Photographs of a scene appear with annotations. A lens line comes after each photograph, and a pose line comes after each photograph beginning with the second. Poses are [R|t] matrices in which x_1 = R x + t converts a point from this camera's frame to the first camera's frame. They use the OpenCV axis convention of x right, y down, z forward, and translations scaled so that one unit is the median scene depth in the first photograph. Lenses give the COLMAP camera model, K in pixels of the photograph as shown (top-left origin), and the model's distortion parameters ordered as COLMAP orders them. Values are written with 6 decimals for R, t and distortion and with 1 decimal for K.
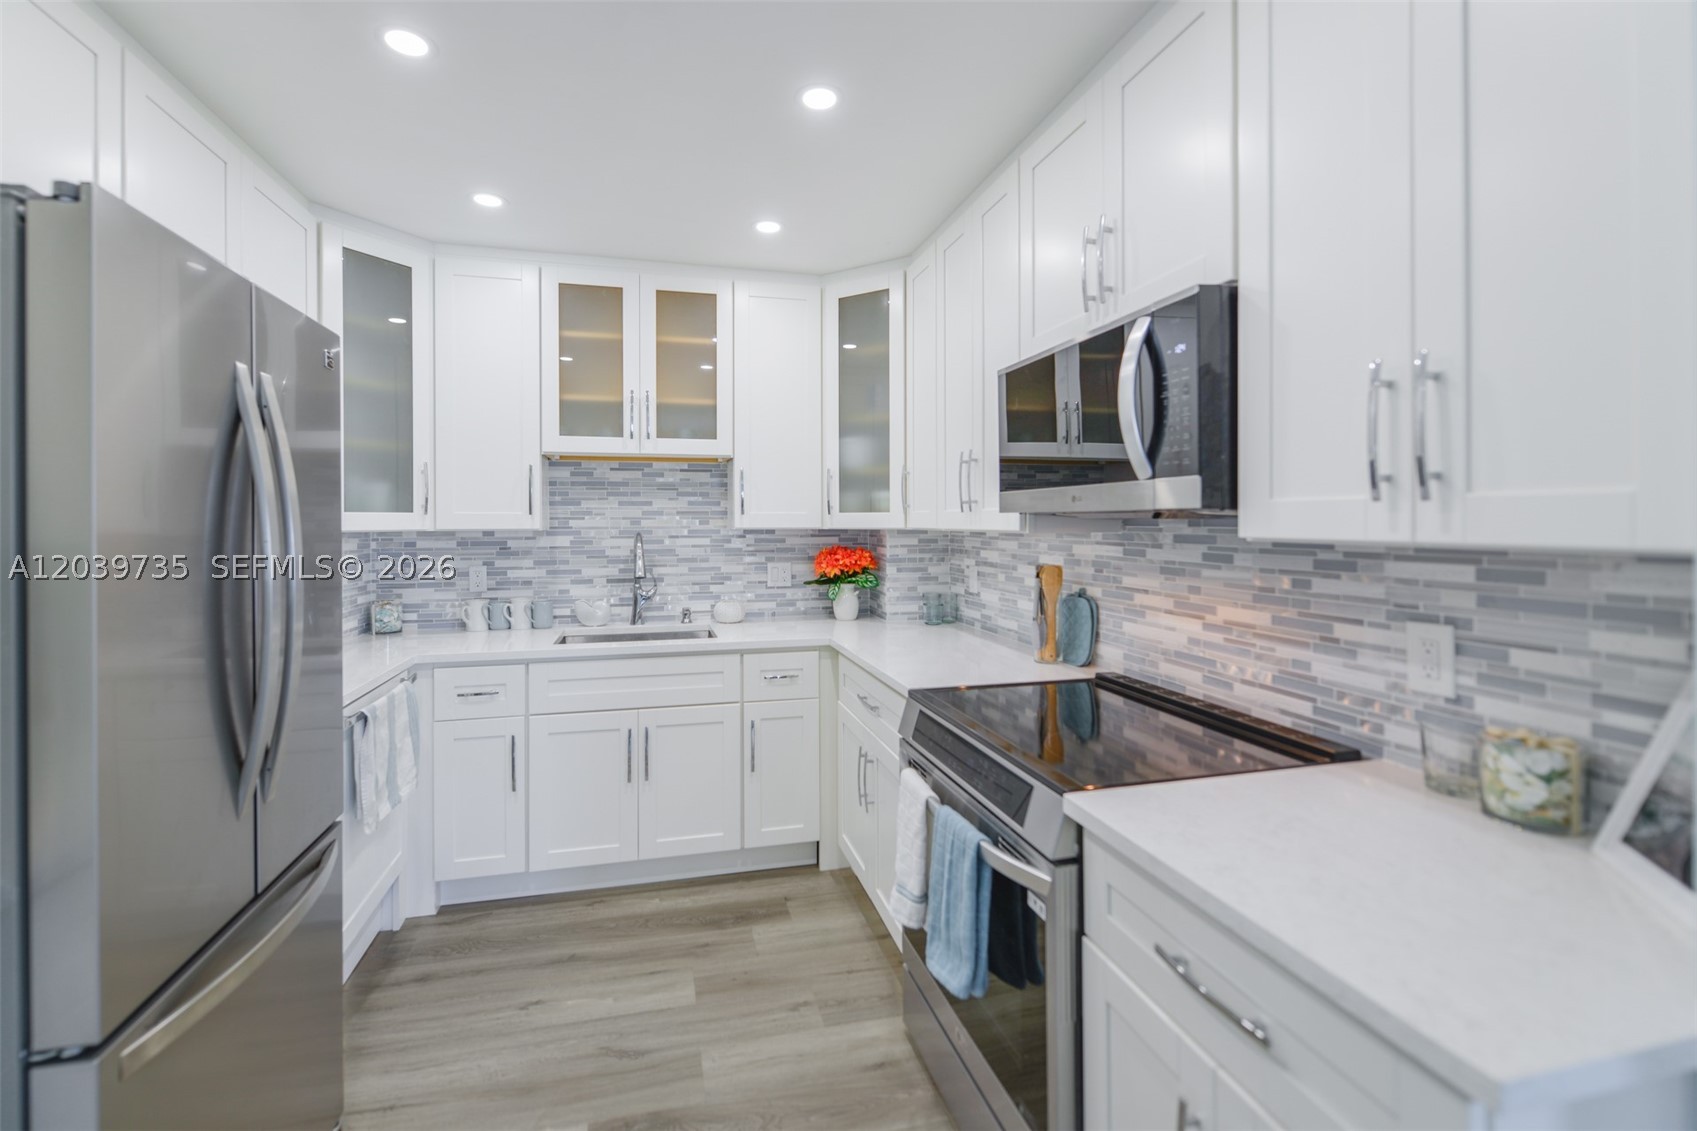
lens RADIAL K [[722.4, 0, 863.6], [0, 722.4, 538.0], [0, 0, 1]] dist [-0.009840, -0.002517]
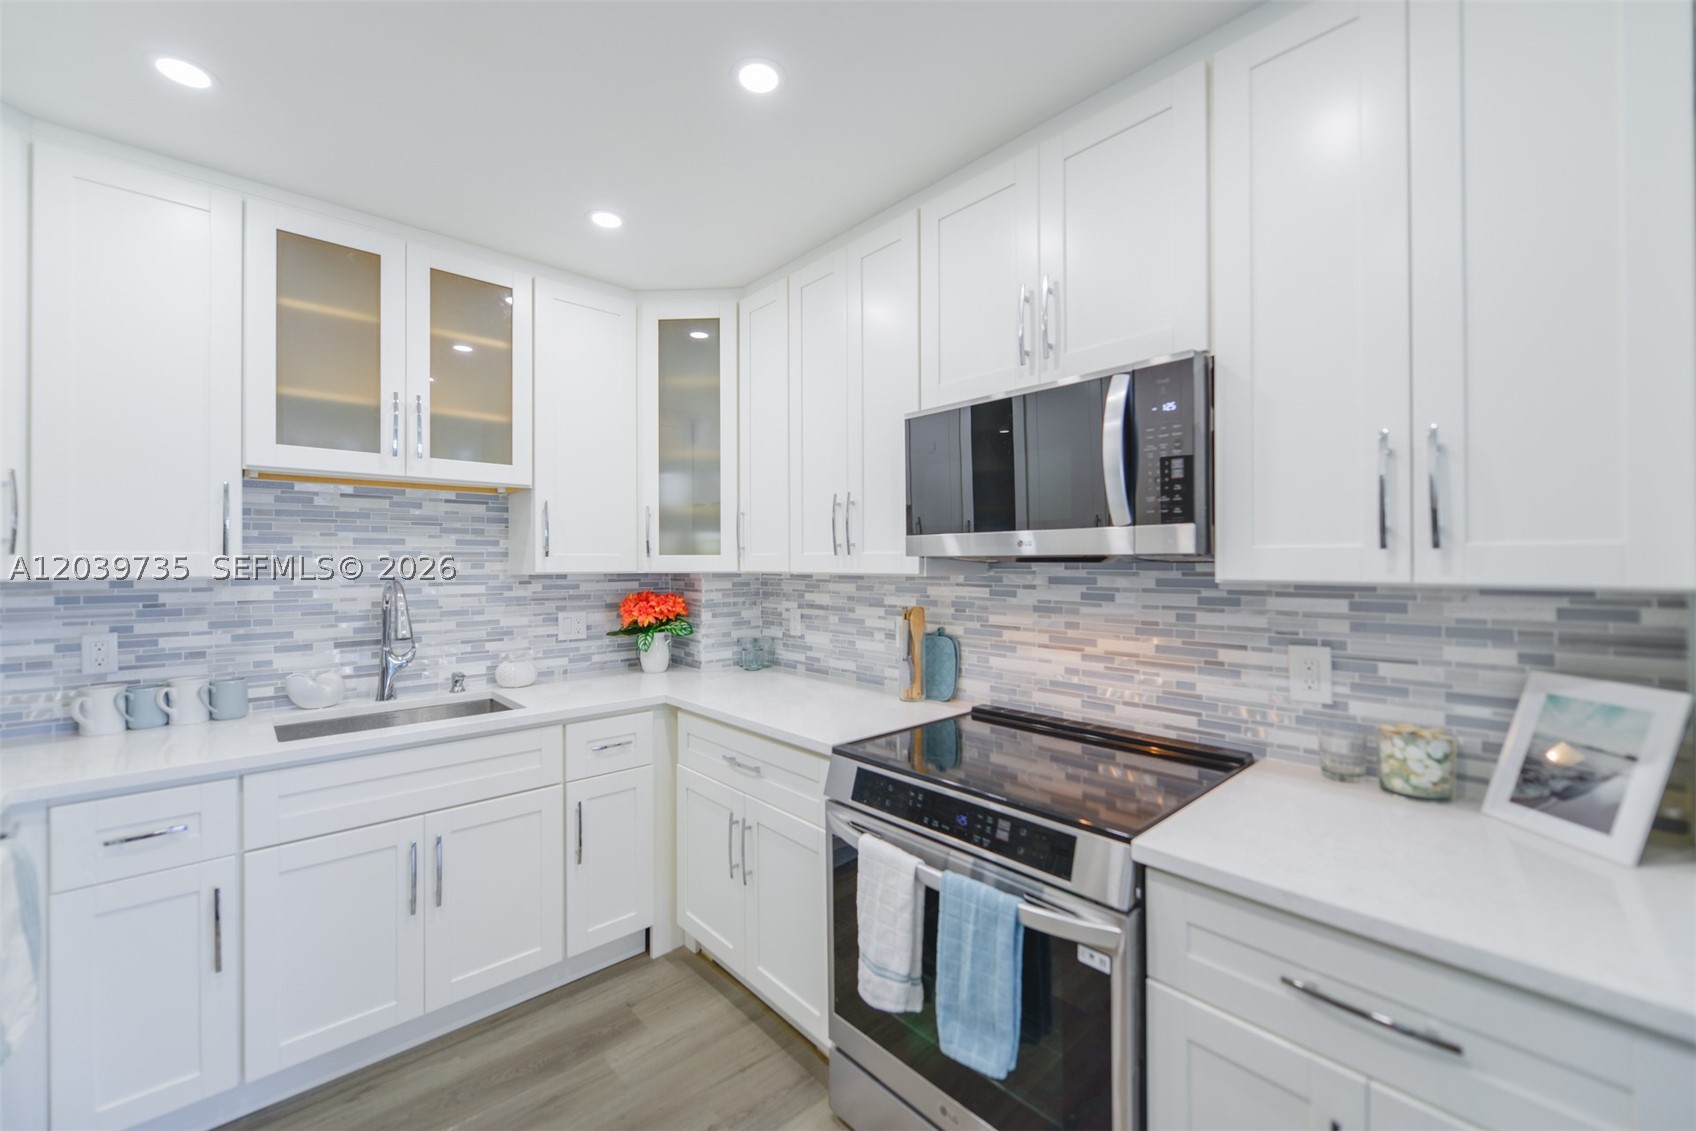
lens RADIAL K [[652.1, 0, 859.4], [0, 652.1, 569.9], [0, 0, 1]] dist [-0.009446, -0.000435]
pose [[0.883268, -0.005016, 0.468842, -0.213102], [0.011044, 0.999888, -0.010110, -0.005768], [-0.468738, 0.014108, 0.883224, 0.172174]]
